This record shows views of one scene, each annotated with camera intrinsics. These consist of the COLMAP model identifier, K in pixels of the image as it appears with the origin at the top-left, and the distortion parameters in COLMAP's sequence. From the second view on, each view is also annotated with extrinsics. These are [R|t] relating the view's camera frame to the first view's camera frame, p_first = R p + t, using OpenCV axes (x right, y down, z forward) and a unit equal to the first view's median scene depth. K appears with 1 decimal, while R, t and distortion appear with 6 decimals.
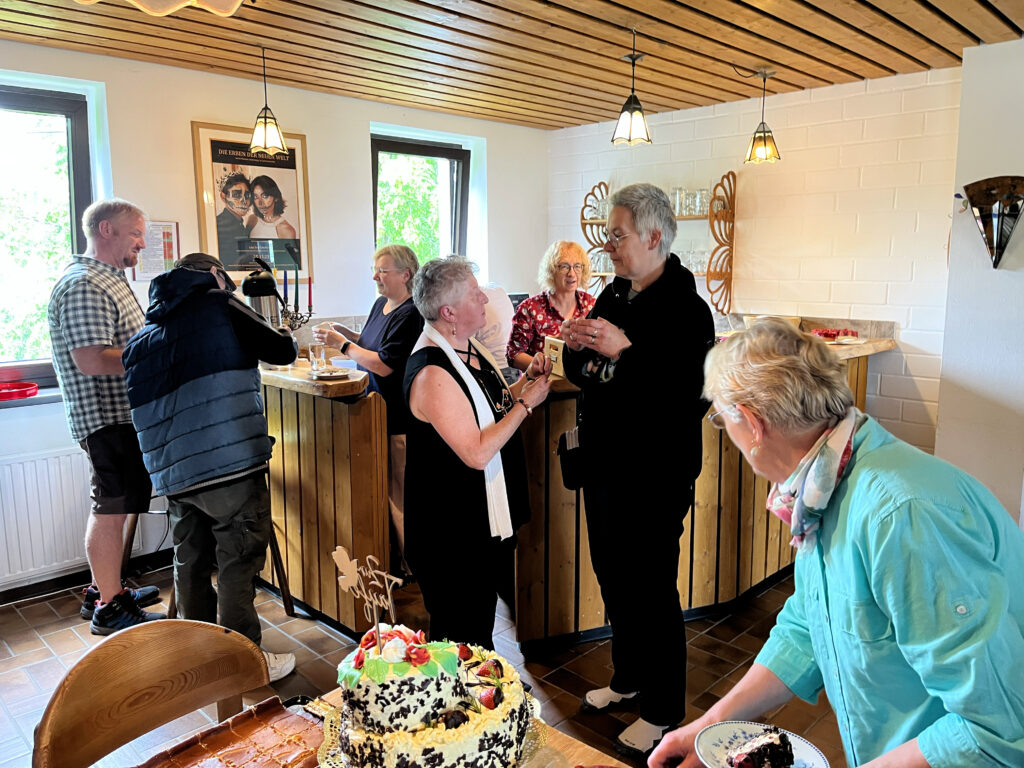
lens RADIAL K [[782.1, 0, 513.4], [0, 782.1, 386.1], [0, 0, 1]] dist [0.033304, -0.034509]
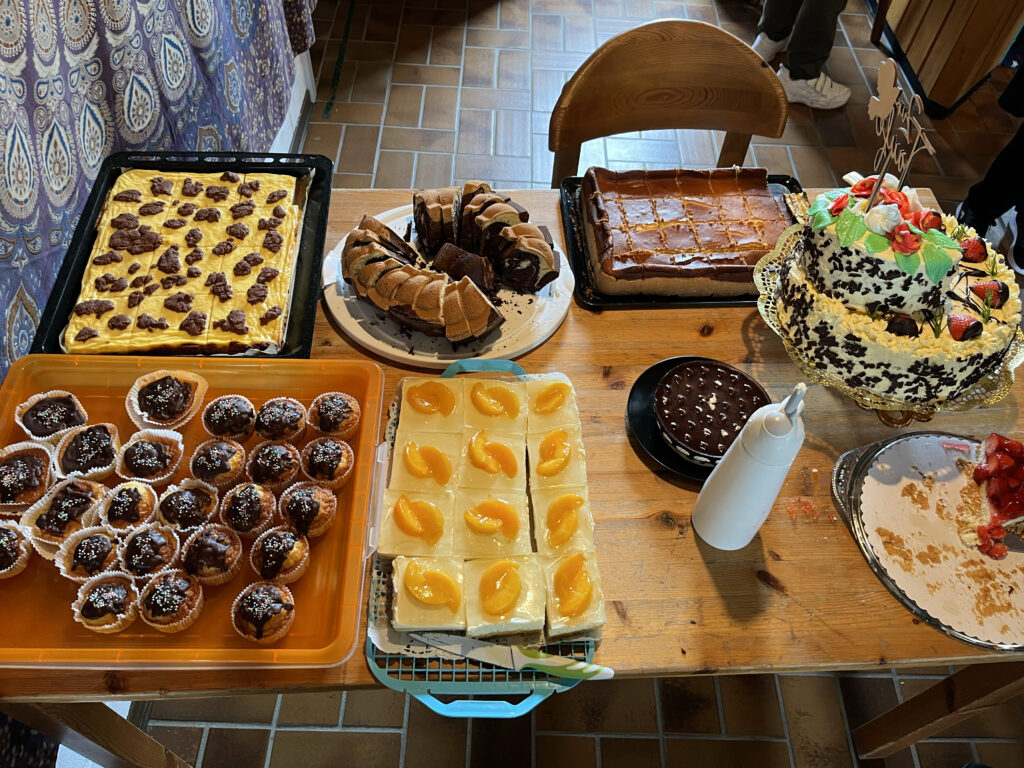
lens RADIAL K [[782.1, 0, 510.7], [0, 782.1, 378.6], [0, 0, 1]] dist [0.033304, -0.034509]
pose [[0.697771, 0.598299, -0.393896, -0.003134], [-0.161380, 0.667051, 0.727323, -0.075761], [0.697905, -0.443938, 0.562003, 0.219896]]
